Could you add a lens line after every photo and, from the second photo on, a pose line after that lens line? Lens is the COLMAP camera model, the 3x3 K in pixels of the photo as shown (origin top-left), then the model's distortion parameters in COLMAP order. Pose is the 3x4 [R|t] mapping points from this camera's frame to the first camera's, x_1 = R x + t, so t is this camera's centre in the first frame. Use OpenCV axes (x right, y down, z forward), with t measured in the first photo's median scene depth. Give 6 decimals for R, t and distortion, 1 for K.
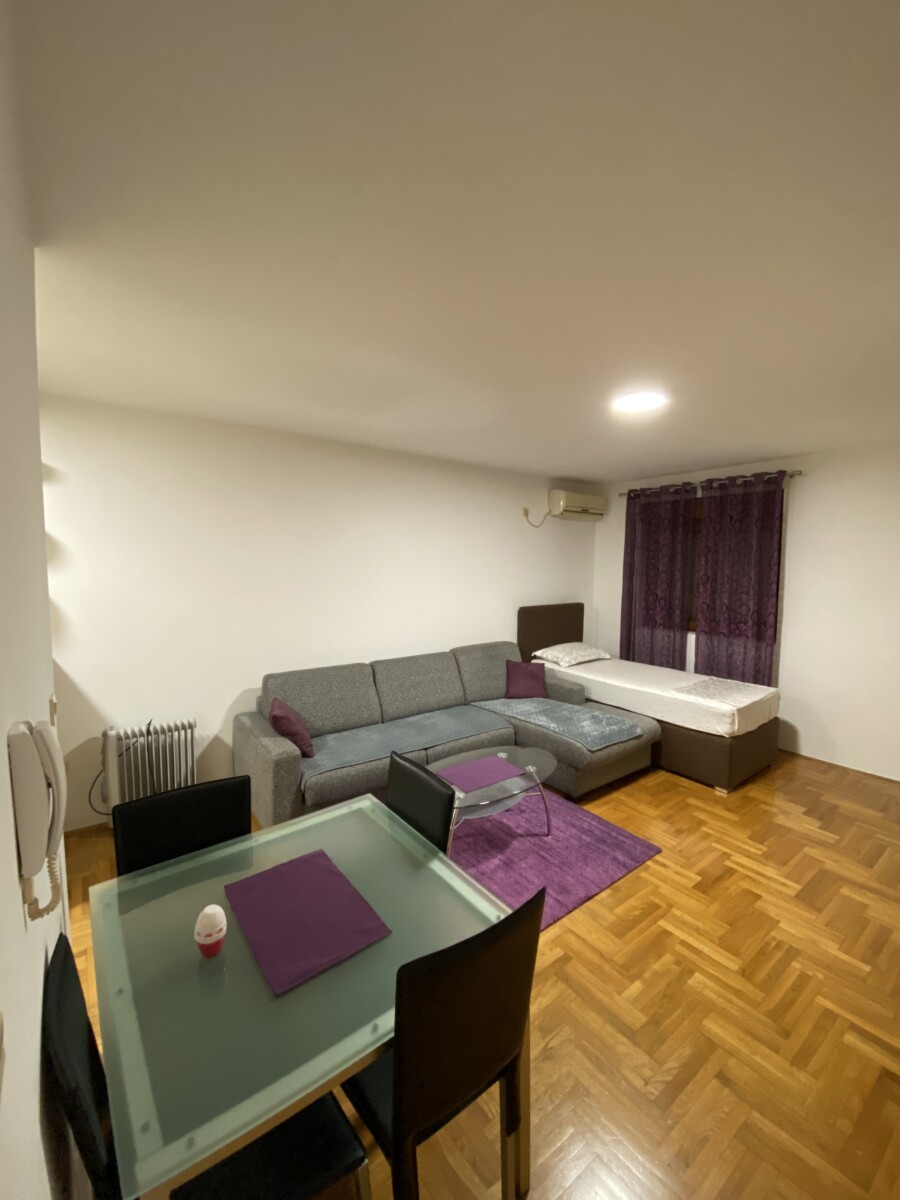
lens RADIAL K [[489.6, 0, 453.5], [0, 489.6, 600.8], [0, 0, 1]] dist [0.016211, -0.019236]
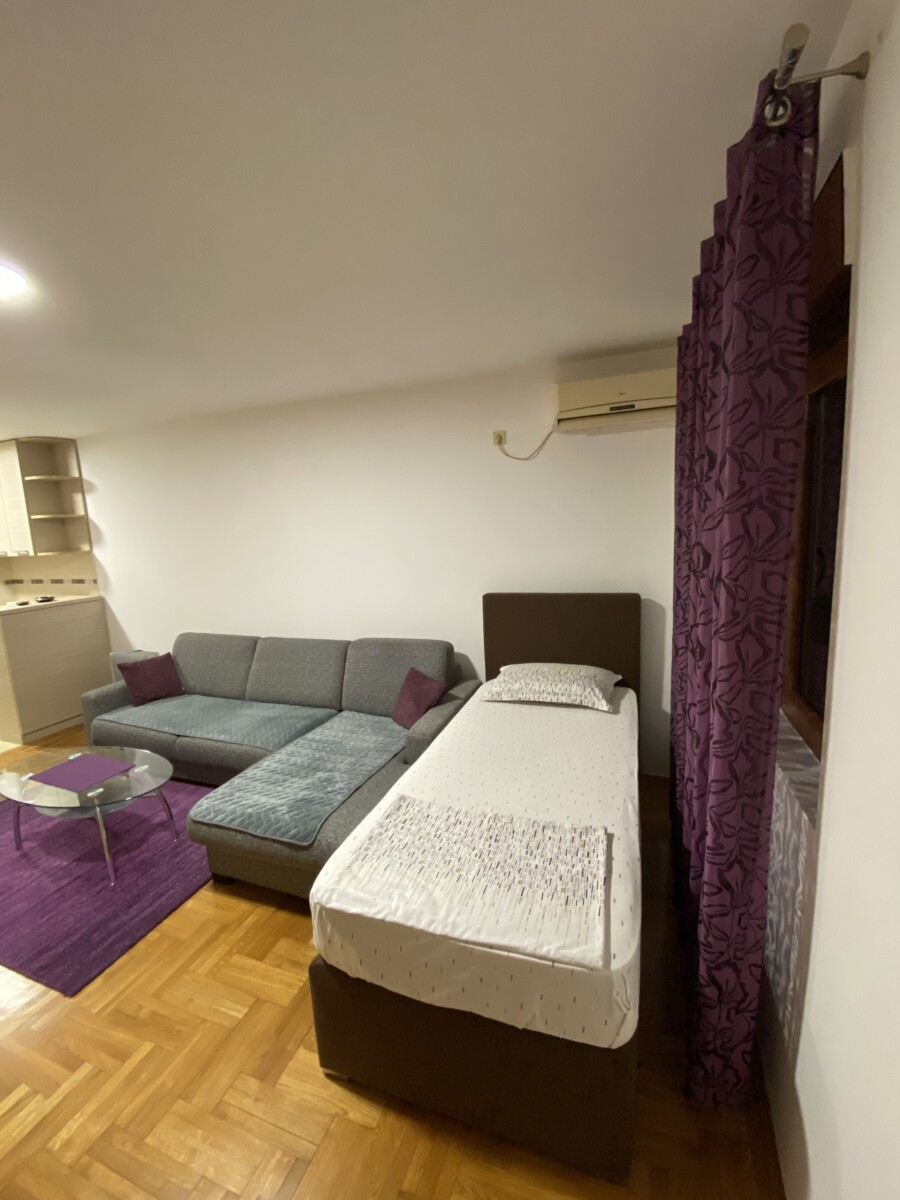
lens RADIAL K [[489.6, 0, 453.5], [0, 489.6, 600.8], [0, 0, 1]] dist [0.016211, -0.019236]
pose [[0.537690, 0.100300, -0.837156, 0.875650], [-0.015241, 0.993893, 0.109290, -0.060727], [0.843005, -0.046005, 0.535935, 0.829876]]
